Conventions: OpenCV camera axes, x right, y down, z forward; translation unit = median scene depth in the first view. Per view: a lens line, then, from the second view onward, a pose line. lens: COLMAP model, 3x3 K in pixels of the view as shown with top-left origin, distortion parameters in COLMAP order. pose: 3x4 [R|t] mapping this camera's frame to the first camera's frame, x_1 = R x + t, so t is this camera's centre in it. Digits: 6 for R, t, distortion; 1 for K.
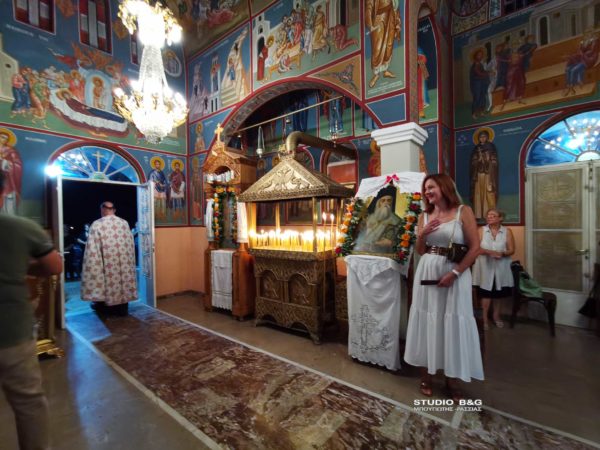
lens RADIAL K [[282.8, 0, 300.0], [0, 282.8, 225.0], [0, 0, 1]] dist [0.000744, 0.000188]
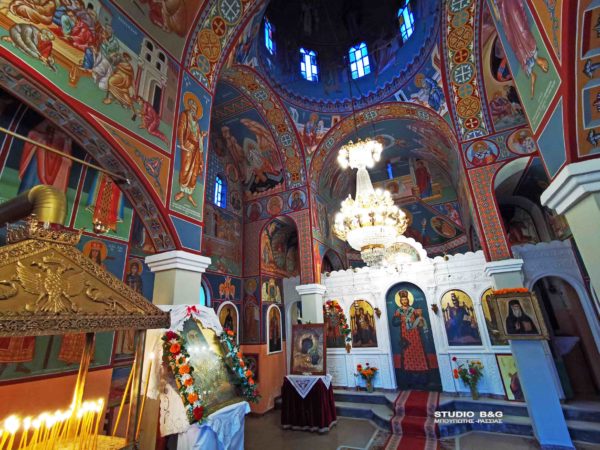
lens RADIAL K [[282.8, 0, 300.0], [0, 282.8, 225.0], [0, 0, 1]] dist [0.000744, 0.000188]
pose [[-0.216553, 0.342082, 0.914377, -0.635896], [0.069955, 0.939631, -0.334963, -0.090421], [-0.973761, -0.008572, -0.227410, 0.839496]]
